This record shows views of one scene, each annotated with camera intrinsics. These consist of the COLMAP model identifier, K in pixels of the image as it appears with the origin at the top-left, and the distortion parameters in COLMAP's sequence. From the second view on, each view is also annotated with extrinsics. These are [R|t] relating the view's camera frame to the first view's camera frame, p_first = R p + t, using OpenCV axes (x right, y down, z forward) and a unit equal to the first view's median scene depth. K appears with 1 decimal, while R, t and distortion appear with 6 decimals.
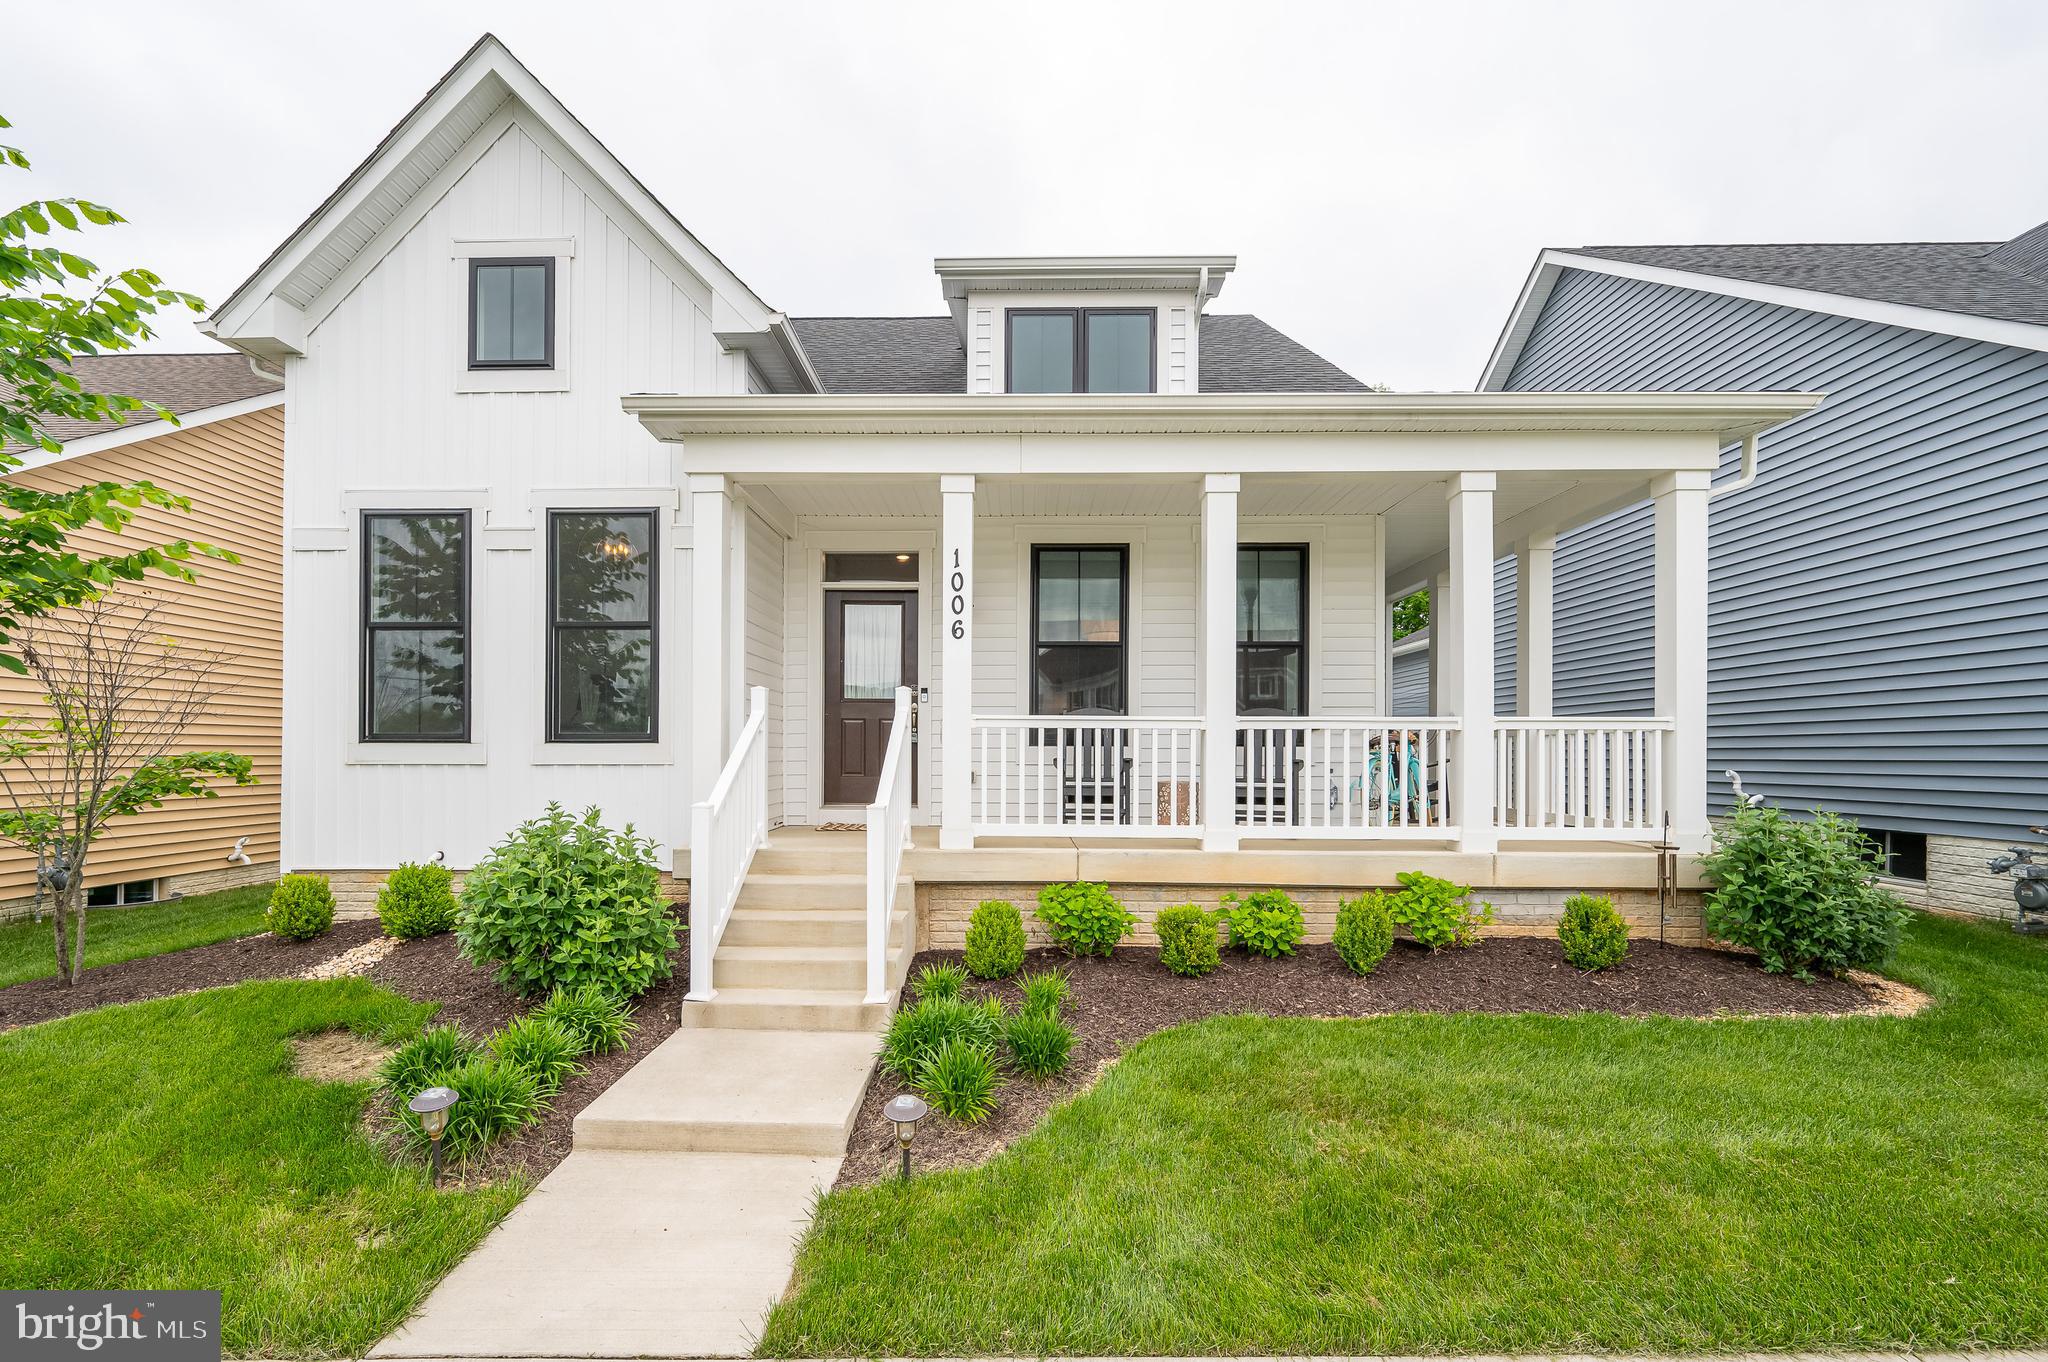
lens RADIAL K [[868.6, 0, 1014.7], [0, 868.6, 764.8], [0, 0, 1]] dist [0.000741, 0.000089]
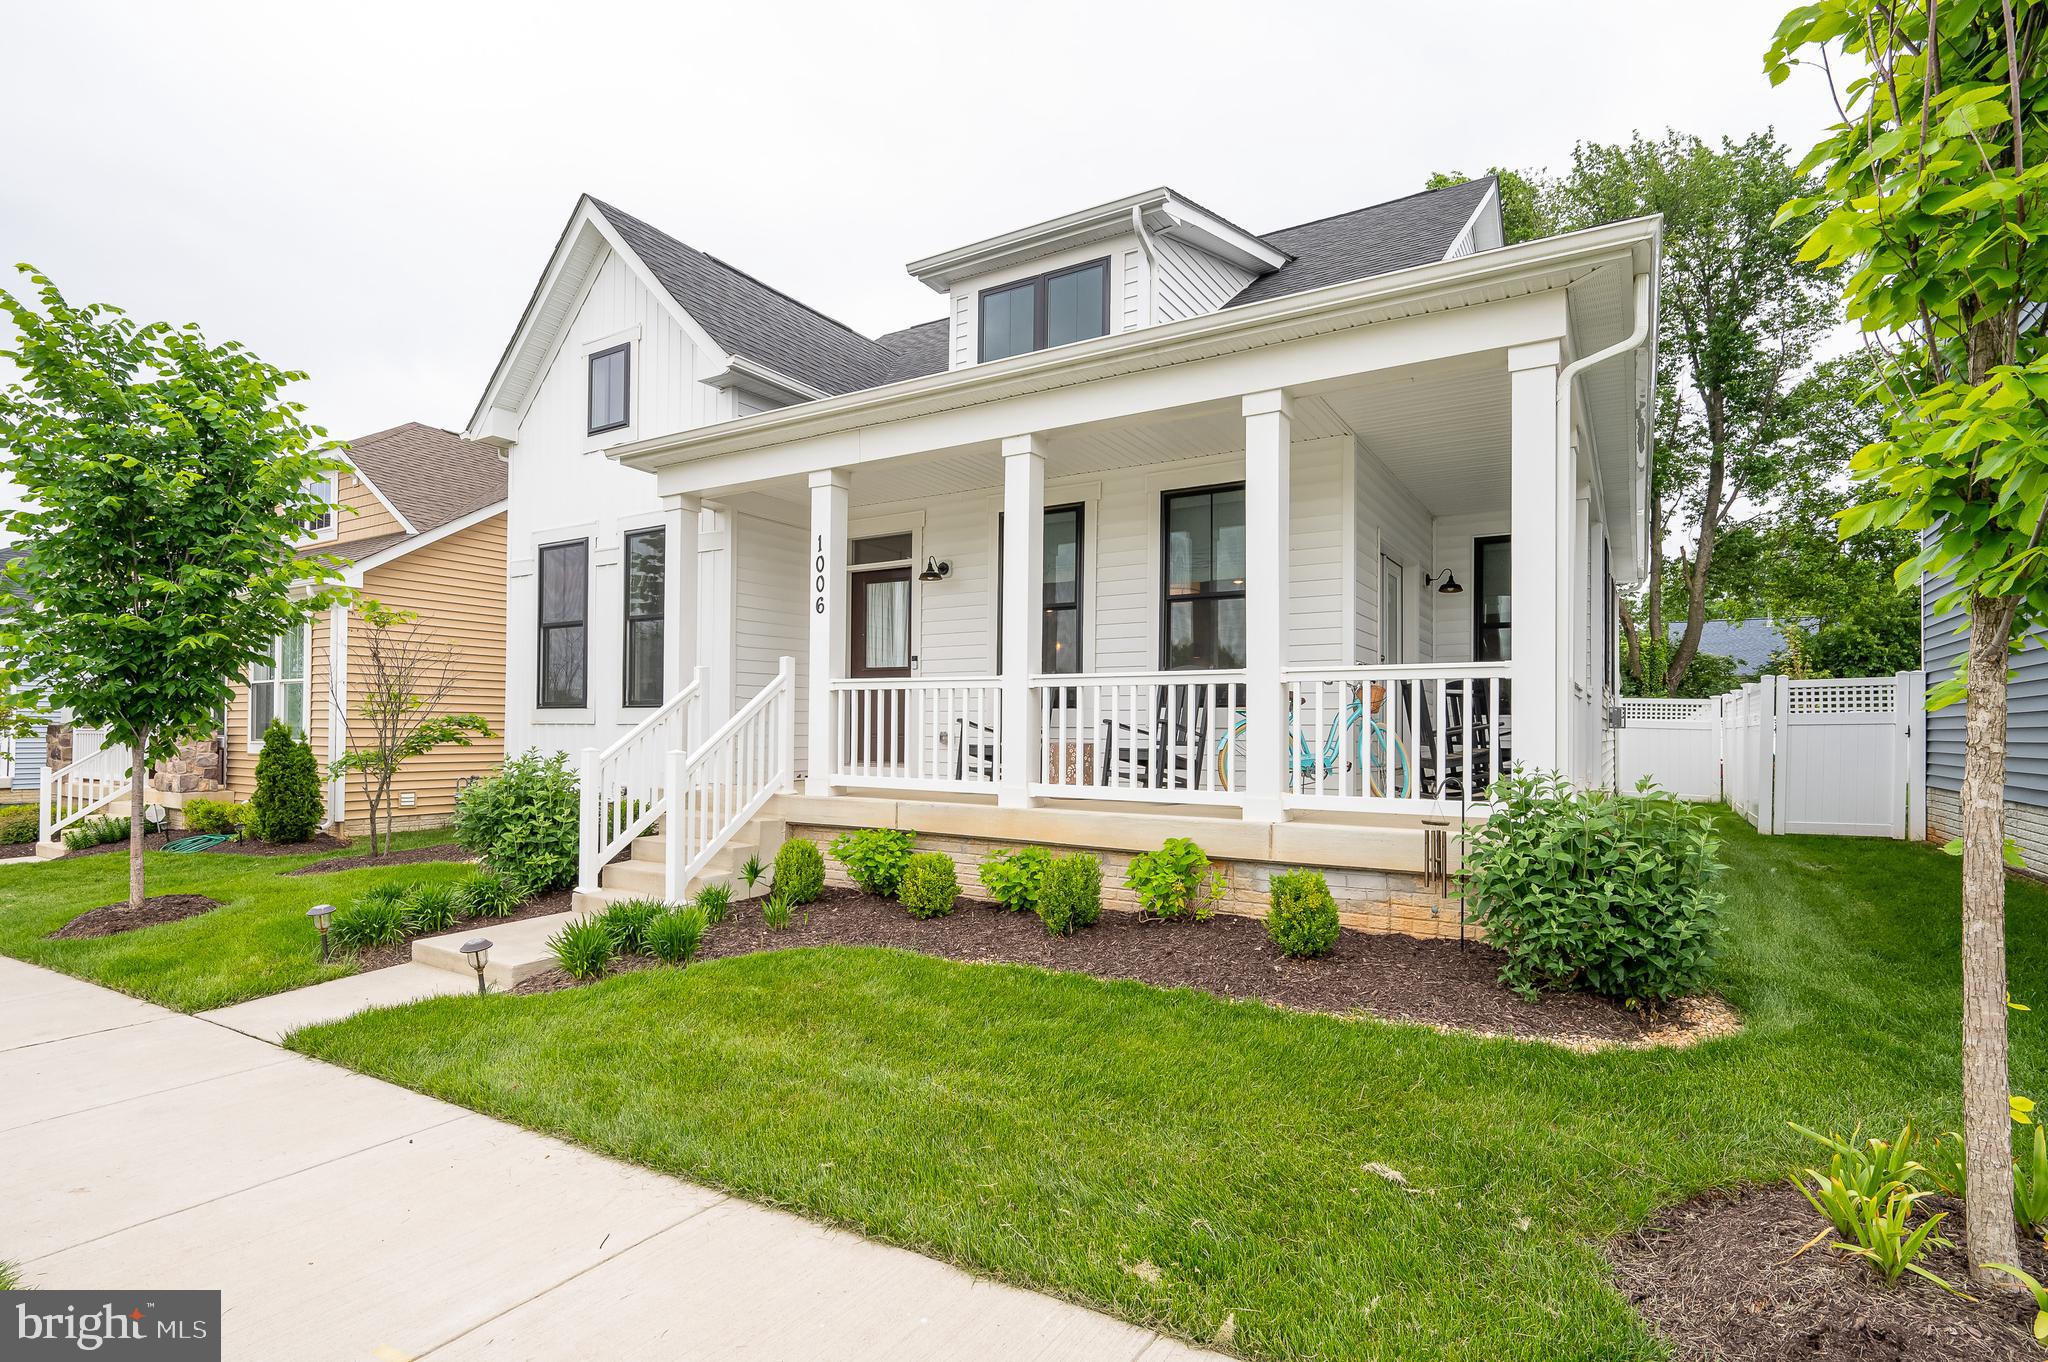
lens RADIAL K [[972.9, 0, 996.9], [0, 972.9, 725.1], [0, 0, 1]] dist [-0.003137, -0.000550]
pose [[0.862470, 0.000526, -0.506107, 0.787026], [-0.010652, 0.999797, -0.017112, 0.022570], [0.505995, 0.020150, 0.862301, 0.011749]]
